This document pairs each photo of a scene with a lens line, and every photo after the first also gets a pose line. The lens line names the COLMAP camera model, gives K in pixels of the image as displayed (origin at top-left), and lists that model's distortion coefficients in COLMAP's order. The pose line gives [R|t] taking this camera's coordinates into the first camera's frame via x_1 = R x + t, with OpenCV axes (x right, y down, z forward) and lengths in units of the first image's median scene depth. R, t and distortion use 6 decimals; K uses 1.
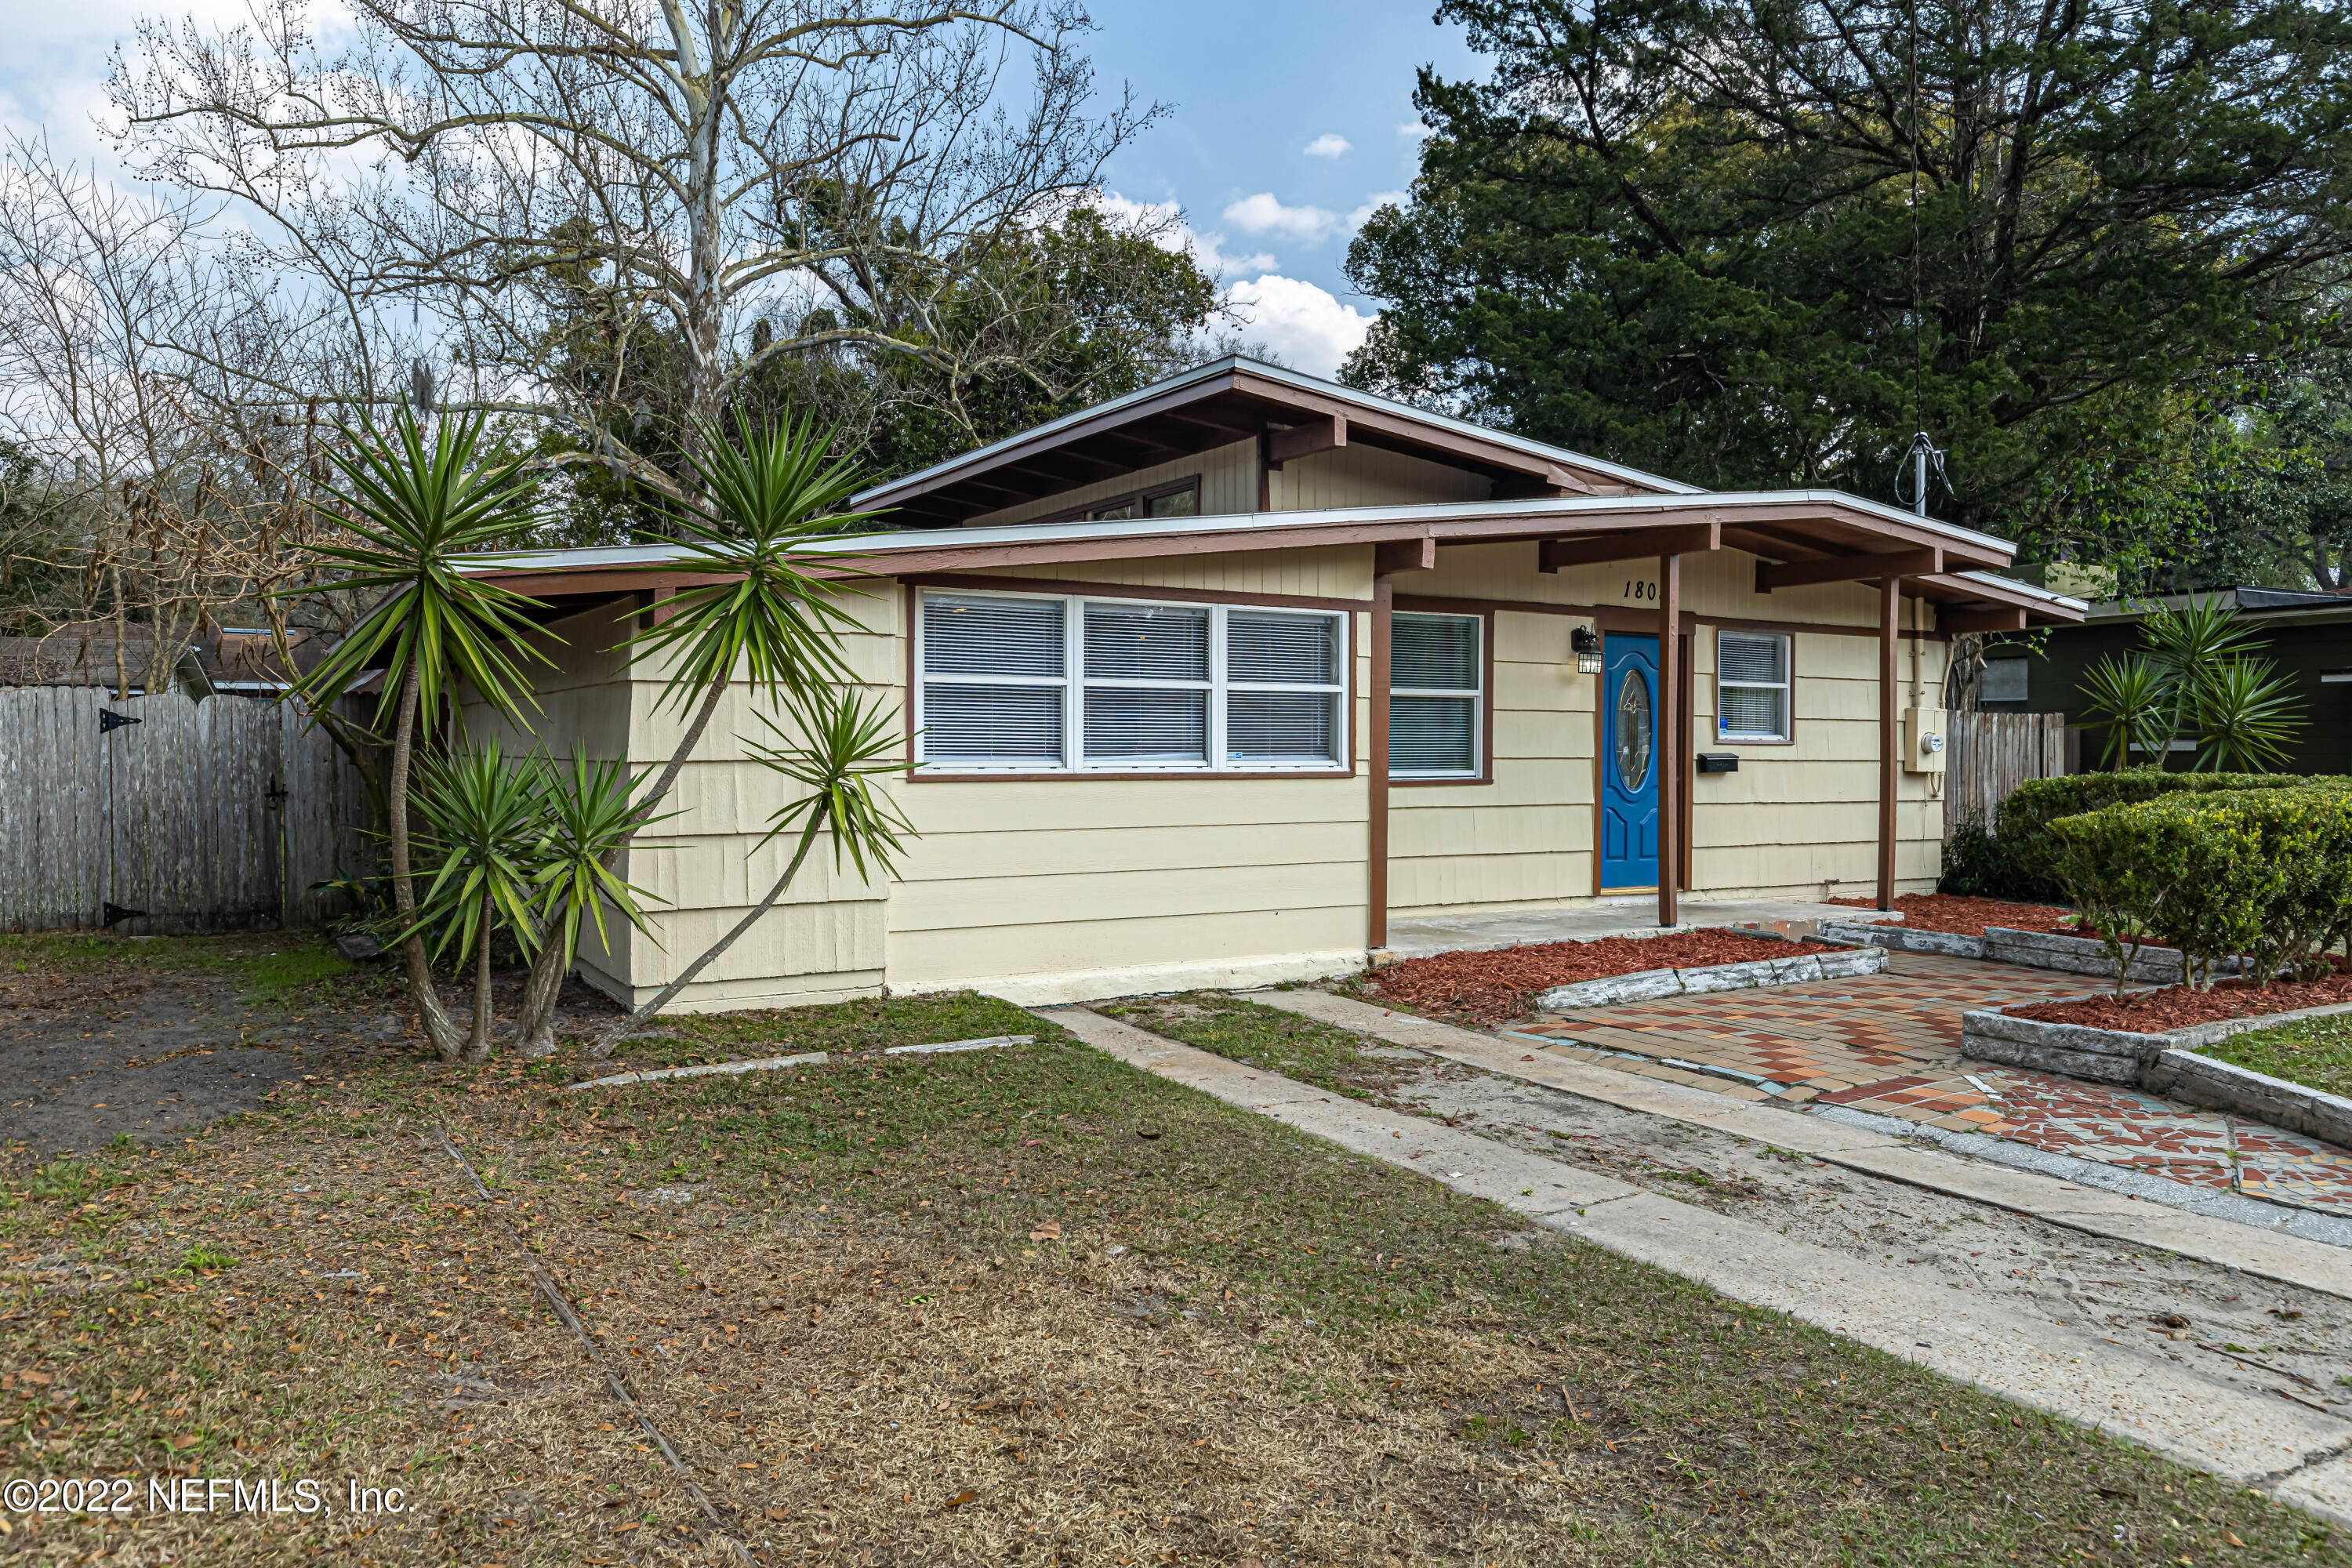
lens RADIAL K [[1647.6, 0, 1180.5], [0, 1647.6, 773.6], [0, 0, 1]] dist [0.003930, 0.000910]
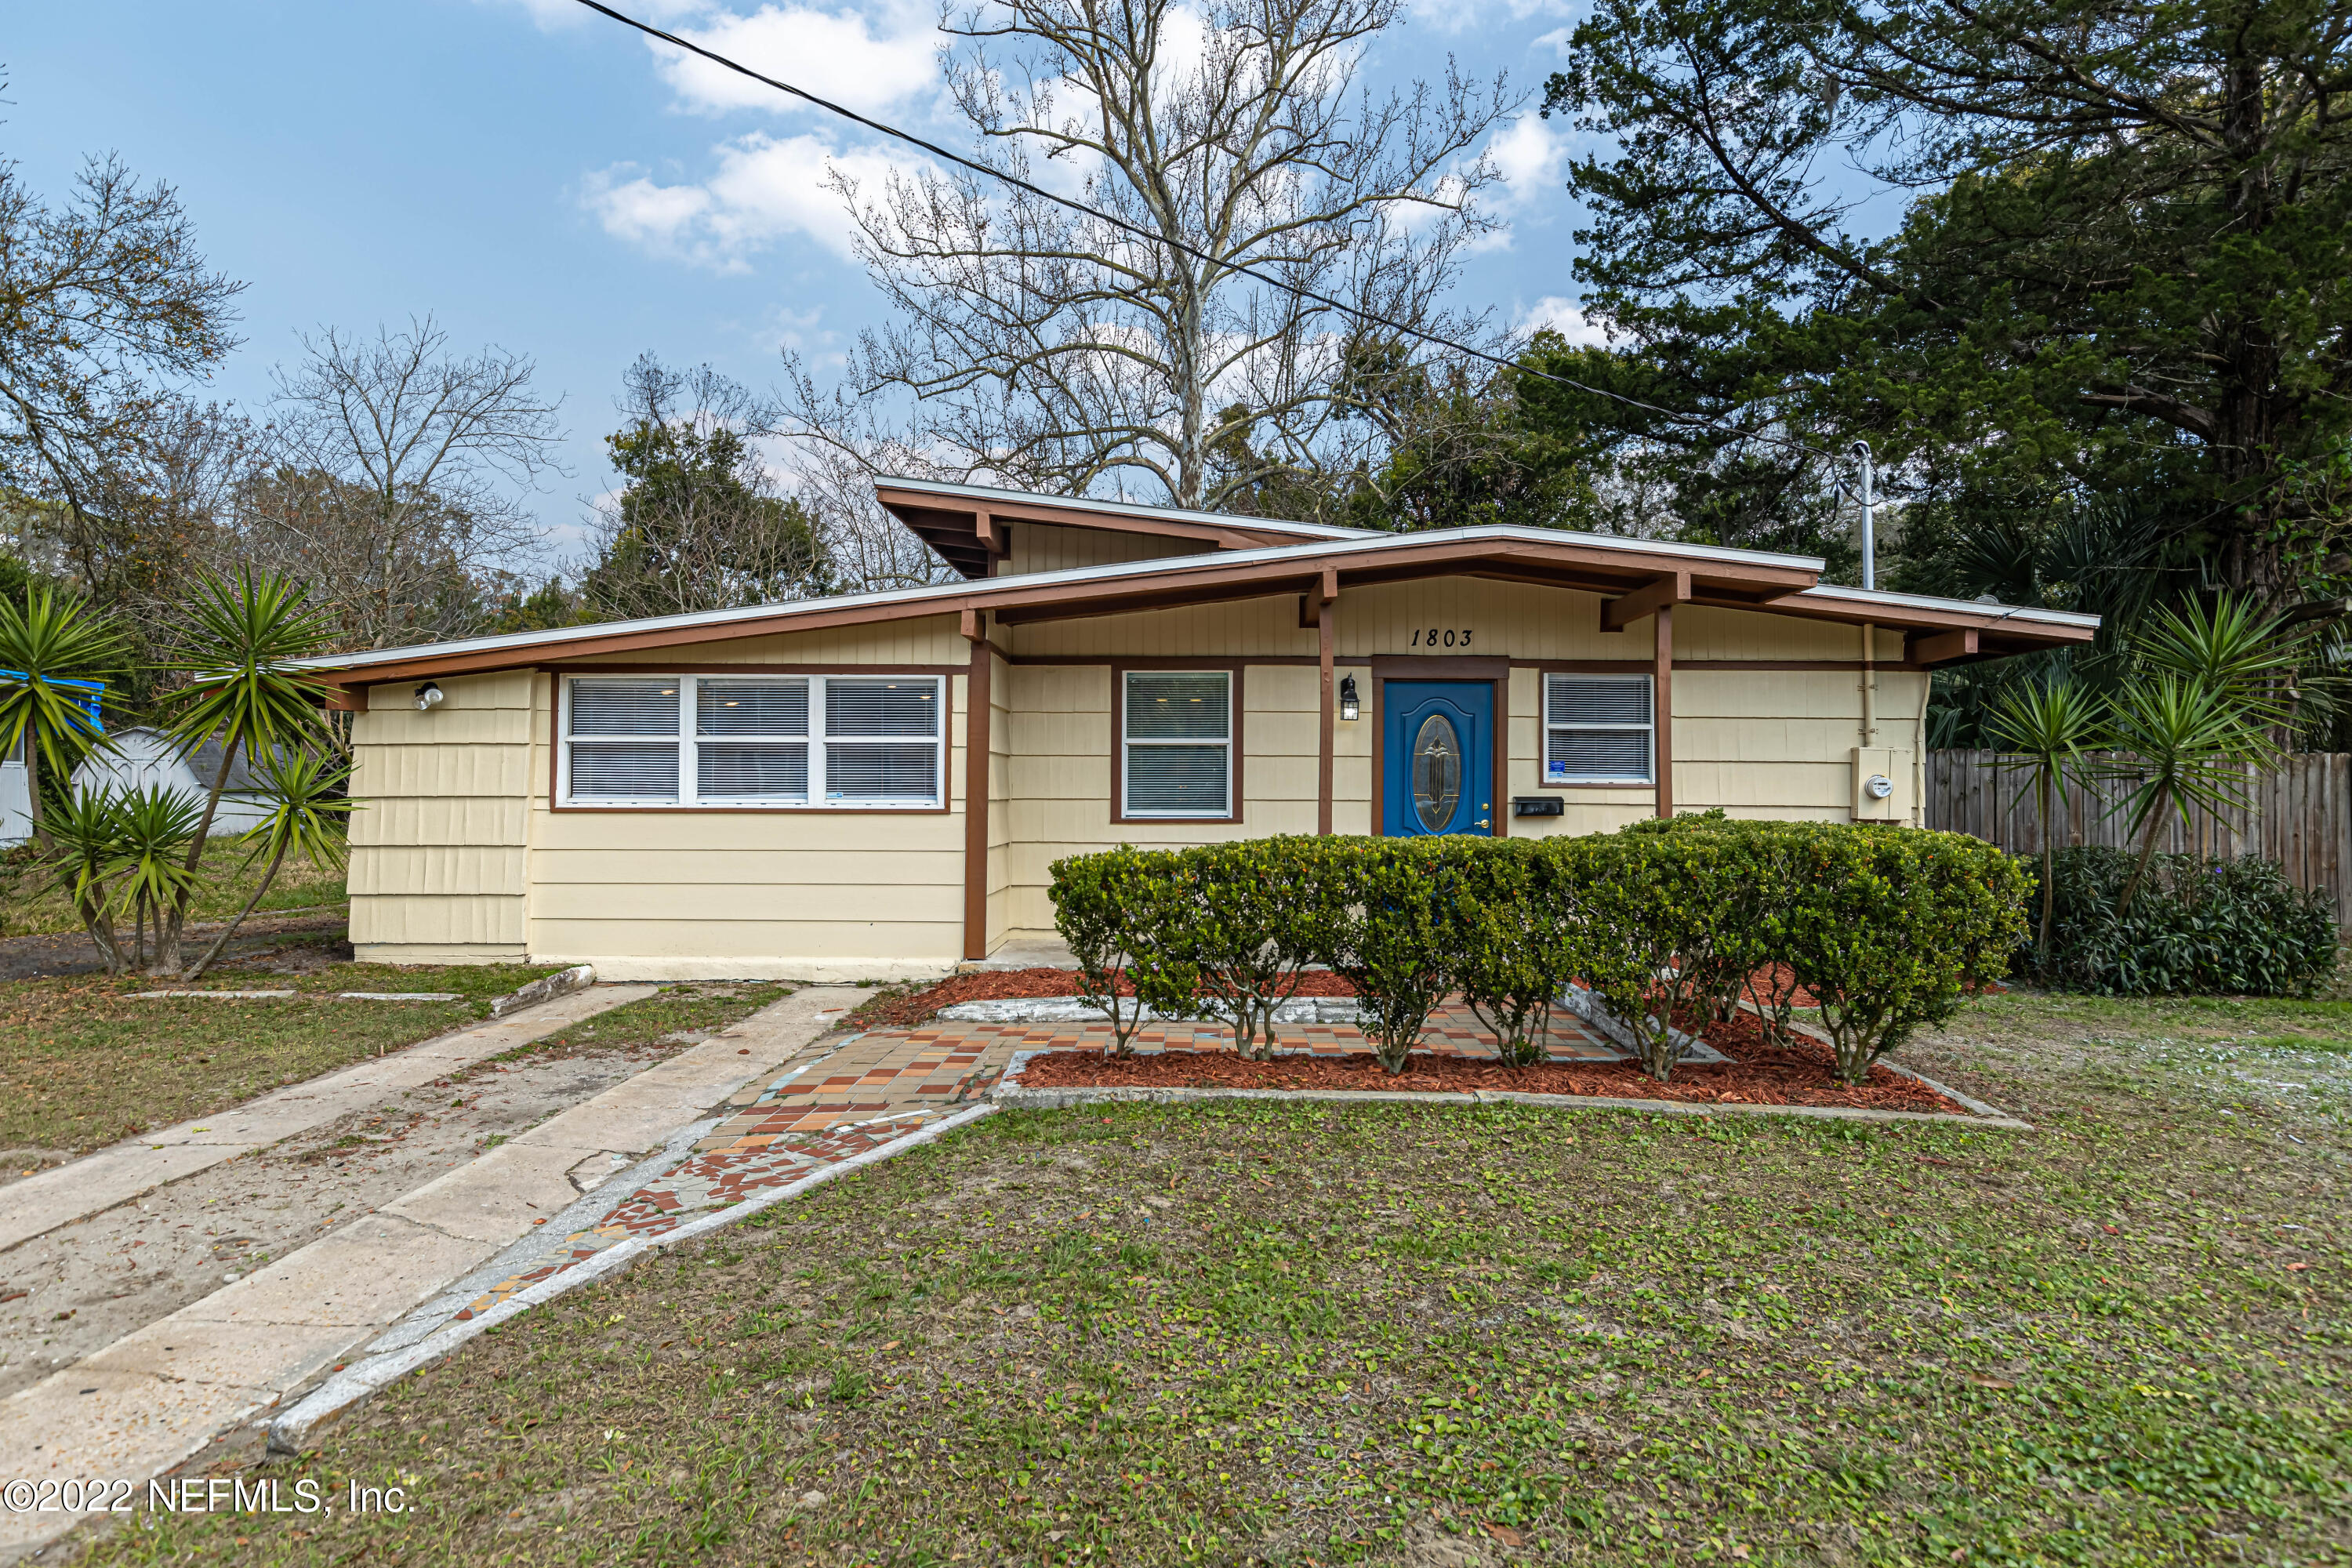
lens RADIAL K [[1308.9, 0, 1174.9], [0, 1308.9, 787.7], [0, 0, 1]] dist [0.004810, 0.000278]
pose [[0.841226, -0.000252, -0.540684, 0.749751], [-0.011142, 0.999779, -0.017801, -0.001701], [0.540569, 0.020999, 0.841038, 0.291140]]
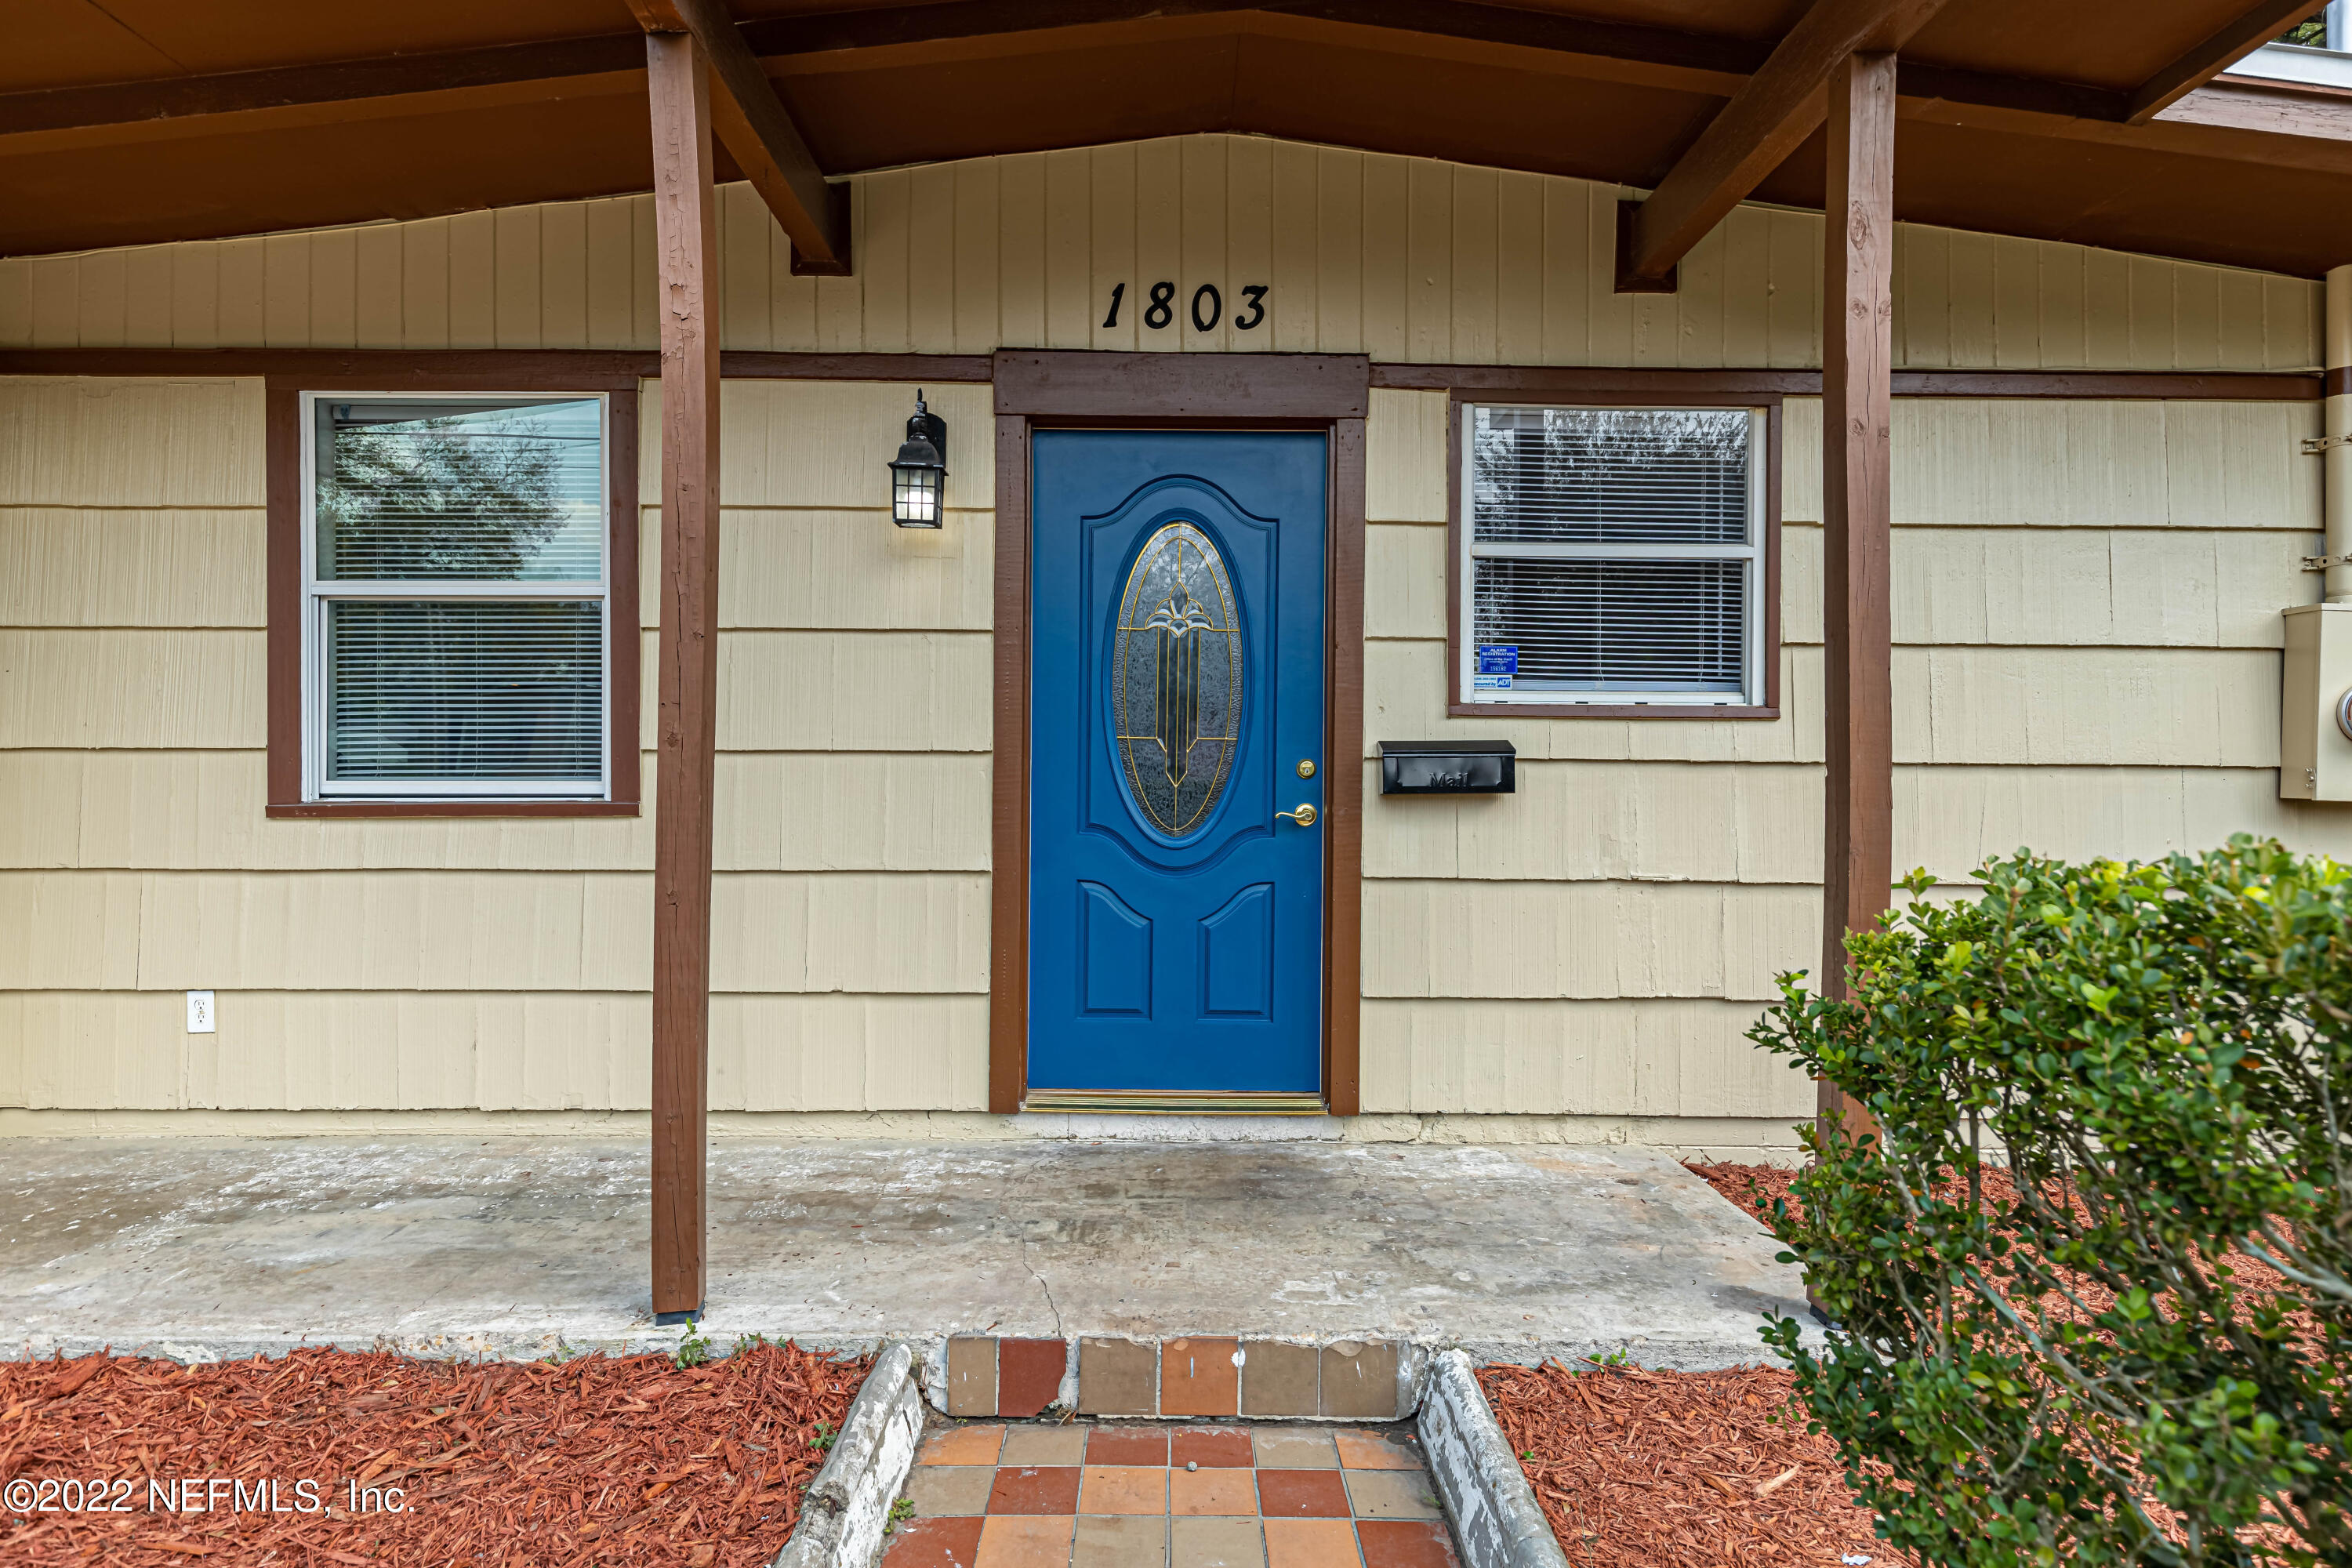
lens RADIAL K [[1308.9, 0, 1177.3], [0, 1308.9, 772.9], [0, 0, 1]] dist [0.004810, 0.000278]
pose [[0.863560, 0.007232, -0.504194, 0.554659], [-0.009464, 0.999953, -0.001866, -0.005671], [0.504157, 0.006383, 0.863589, 0.954330]]
